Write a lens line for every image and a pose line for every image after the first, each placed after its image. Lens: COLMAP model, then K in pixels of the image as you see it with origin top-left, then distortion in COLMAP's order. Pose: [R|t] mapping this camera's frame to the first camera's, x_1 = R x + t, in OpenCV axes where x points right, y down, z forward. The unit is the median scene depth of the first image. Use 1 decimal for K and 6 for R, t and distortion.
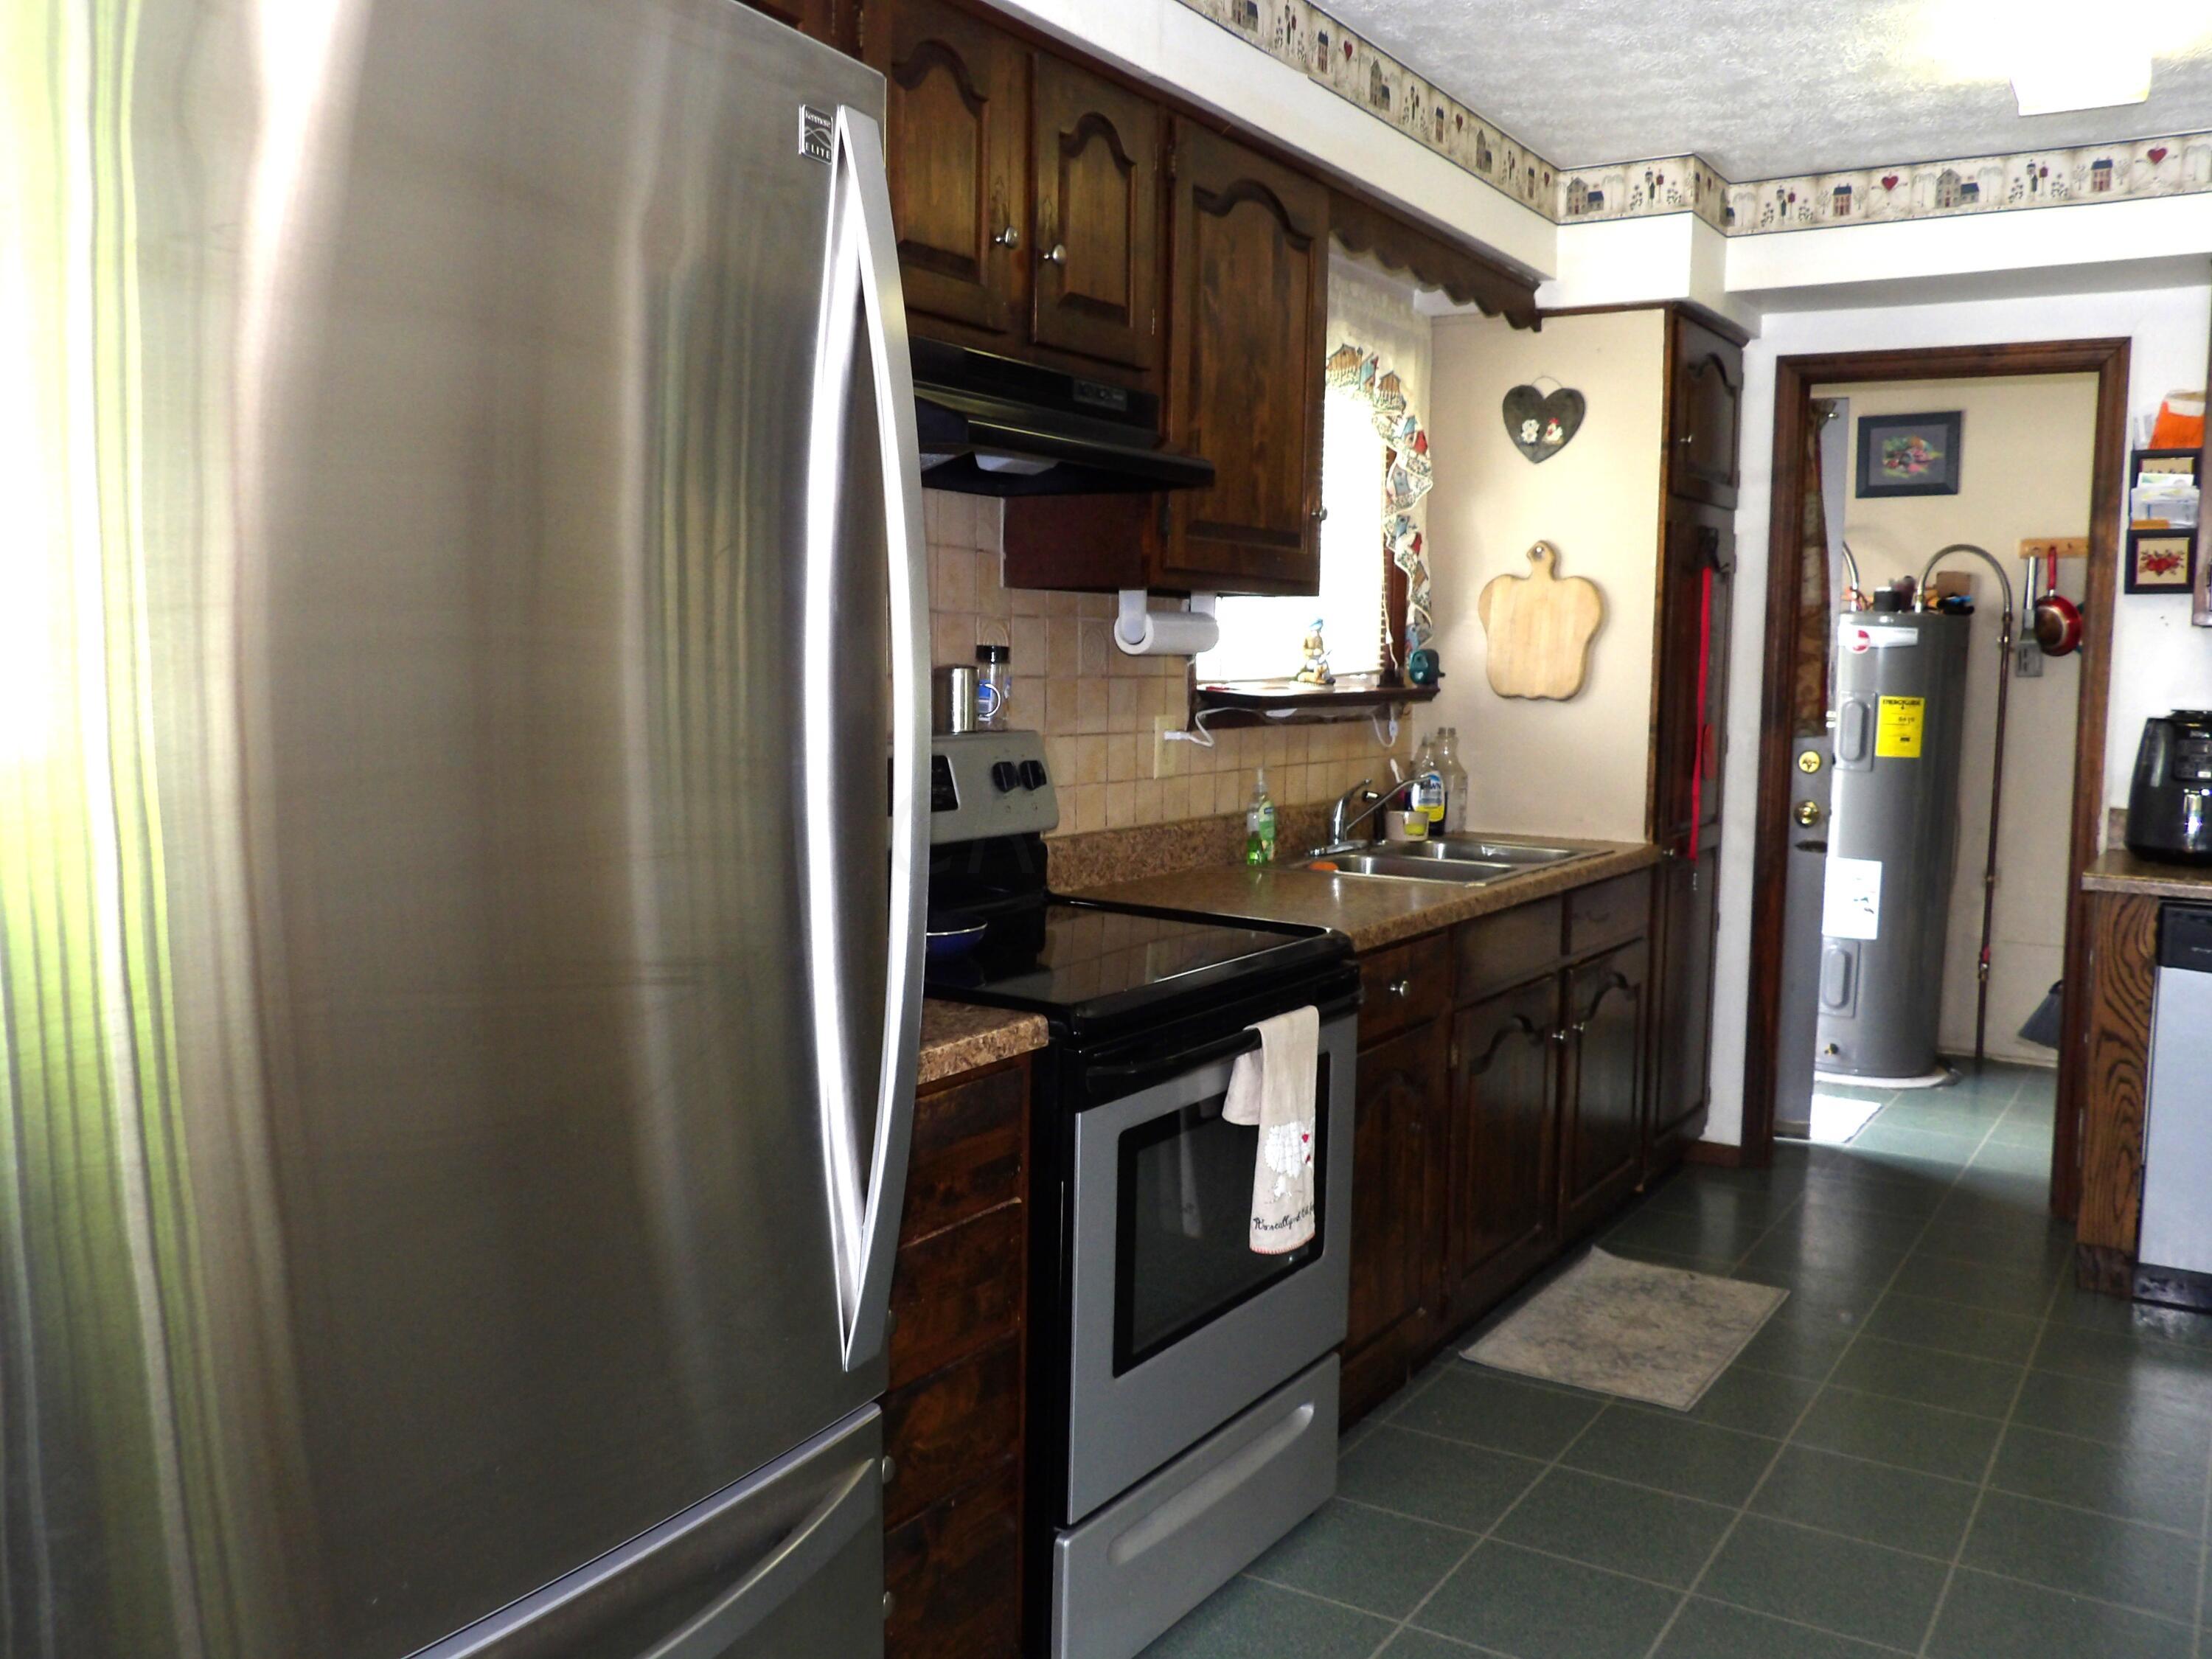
lens RADIAL K [[1852.6, 0, 1117.4], [0, 1852.6, 821.6], [0, 0, 1]] dist [-0.014875, 0.029164]
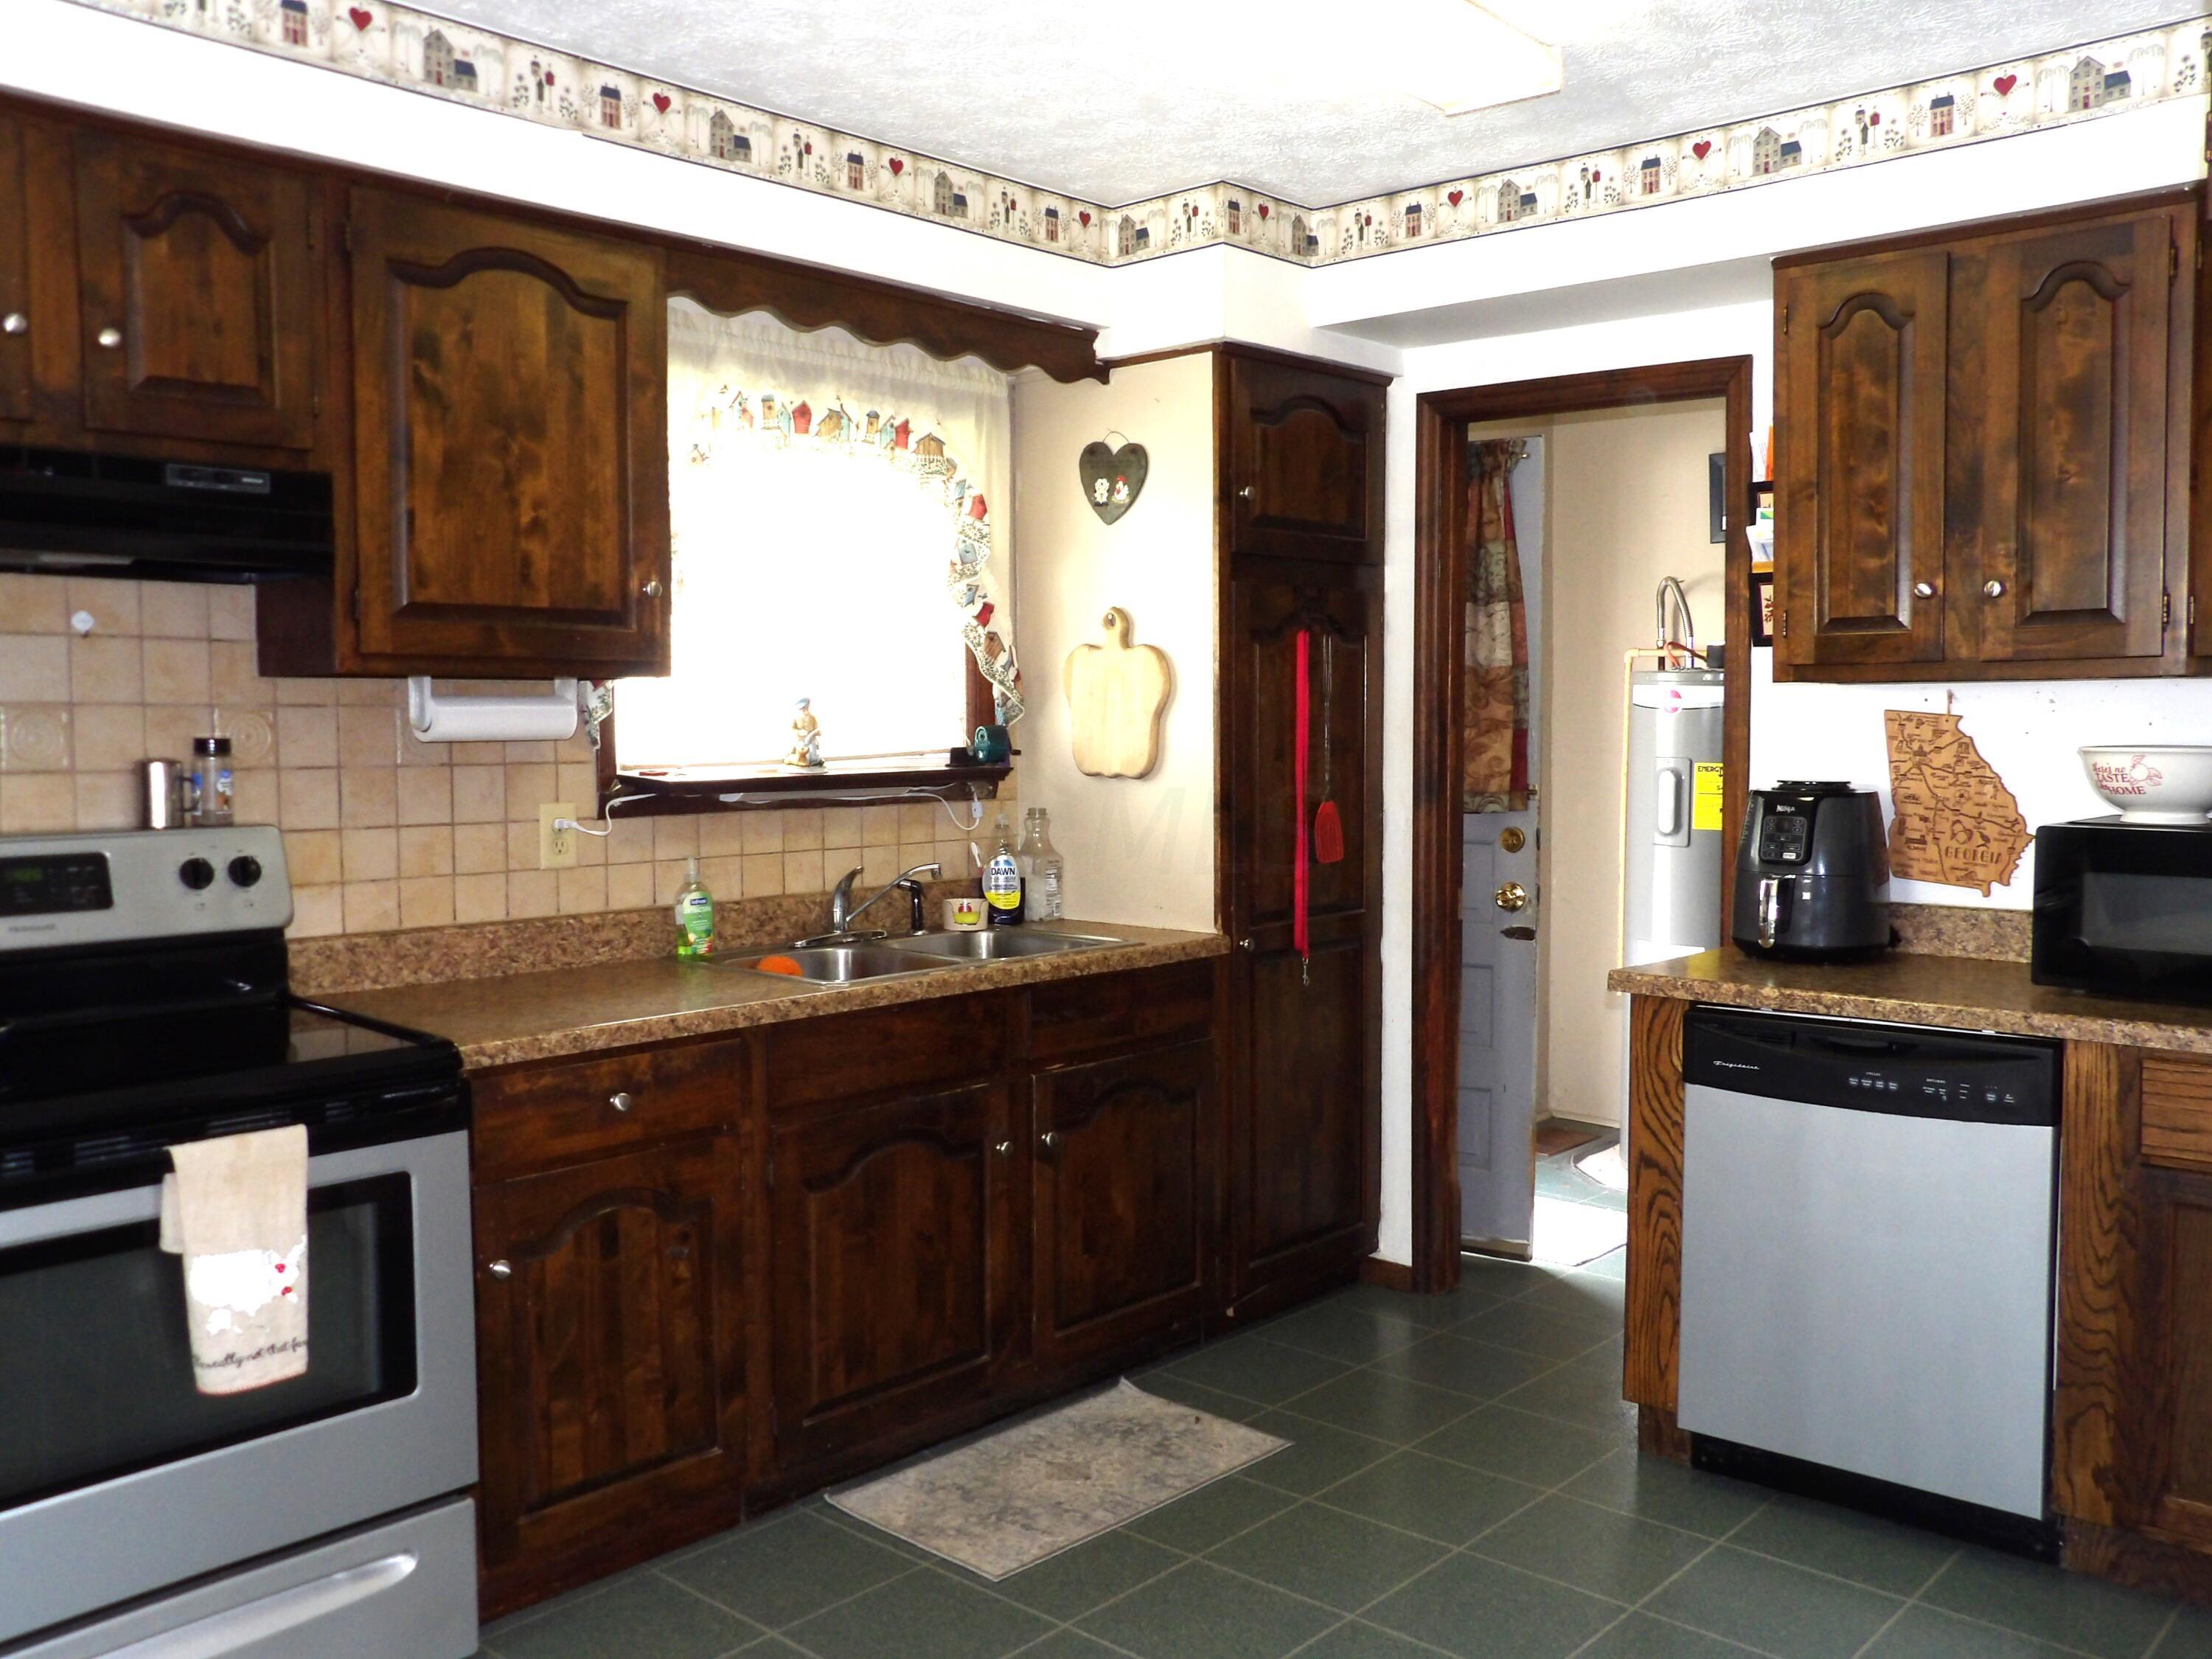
lens RADIAL K [[1852.6, 0, 1103.3], [0, 1852.6, 833.1], [0, 0, 1]] dist [-0.014875, 0.029164]
pose [[0.984050, -0.008437, -0.177694, 0.441326], [0.002926, 0.999507, -0.031258, -0.010745], [0.177871, 0.030239, 0.983589, 0.104323]]
